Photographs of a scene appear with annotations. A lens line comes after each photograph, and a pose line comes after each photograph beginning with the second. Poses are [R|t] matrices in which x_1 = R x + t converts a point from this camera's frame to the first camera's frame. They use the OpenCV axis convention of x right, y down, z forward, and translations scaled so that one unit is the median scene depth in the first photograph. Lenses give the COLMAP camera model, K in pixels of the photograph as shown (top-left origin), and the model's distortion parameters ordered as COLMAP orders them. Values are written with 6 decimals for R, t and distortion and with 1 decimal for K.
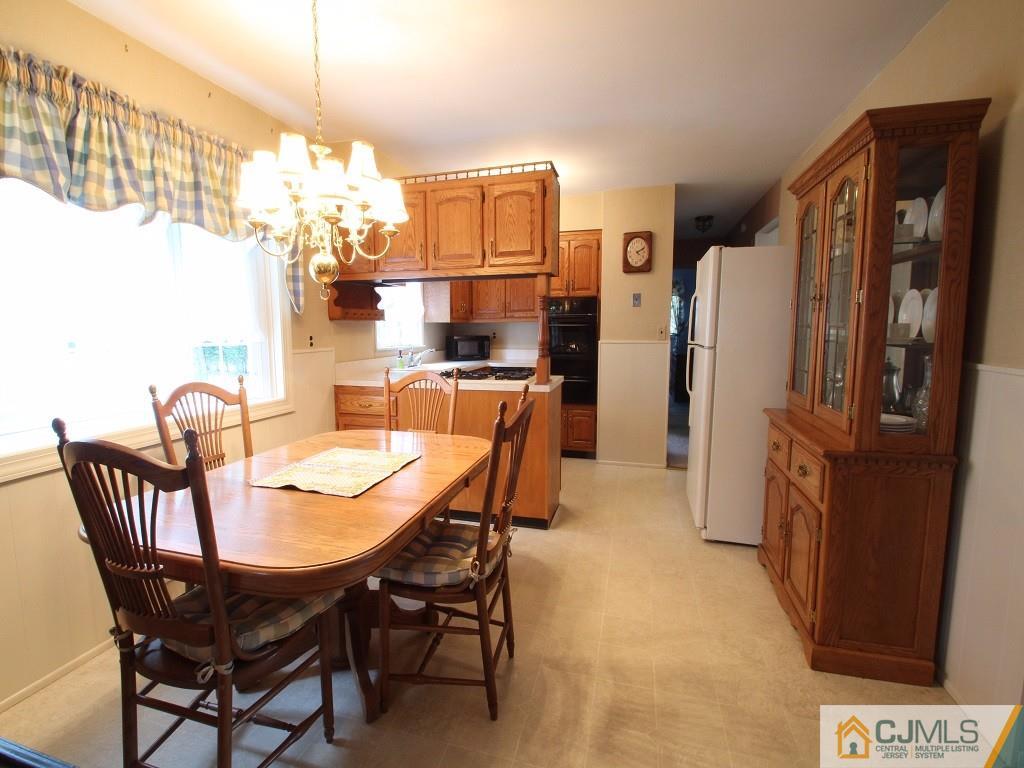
lens RADIAL K [[485.0, 0, 491.7], [0, 485.0, 378.1], [0, 0, 1]] dist [0.002356, -0.008697]
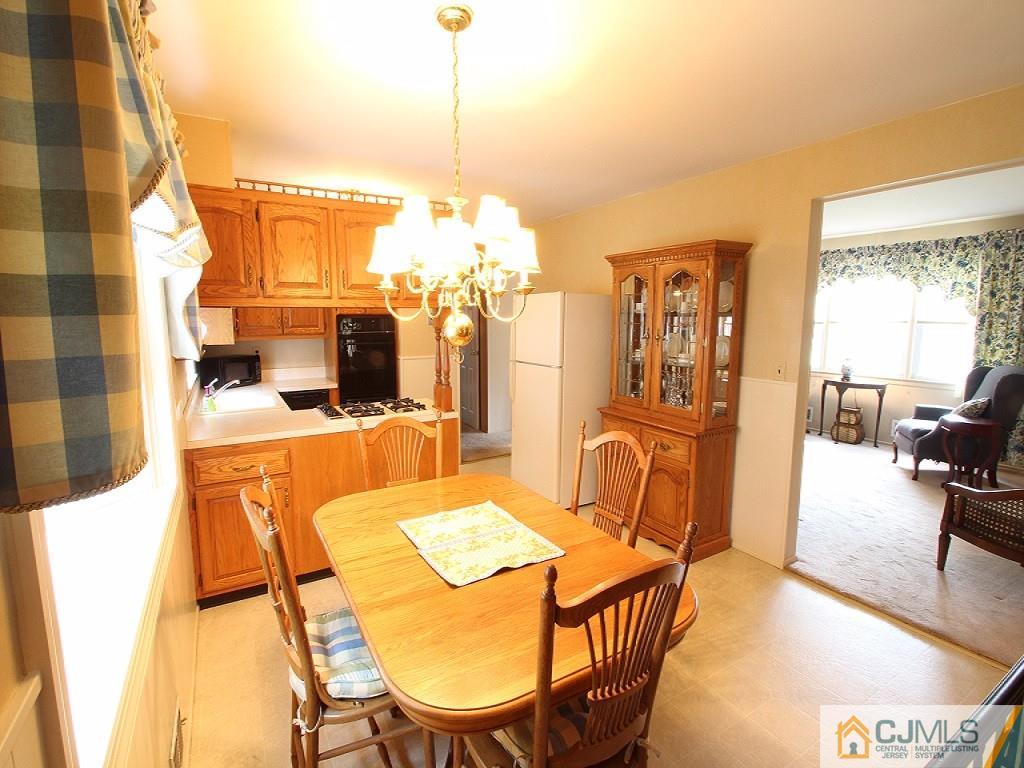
lens RADIAL K [[485.0, 0, 491.7], [0, 485.0, 378.1], [0, 0, 1]] dist [0.002356, -0.008697]
pose [[0.686588, -0.092531, 0.721134, -0.600224], [0.074310, 0.995605, 0.056999, -0.113536], [-0.723239, 0.014453, 0.690447, 0.198552]]
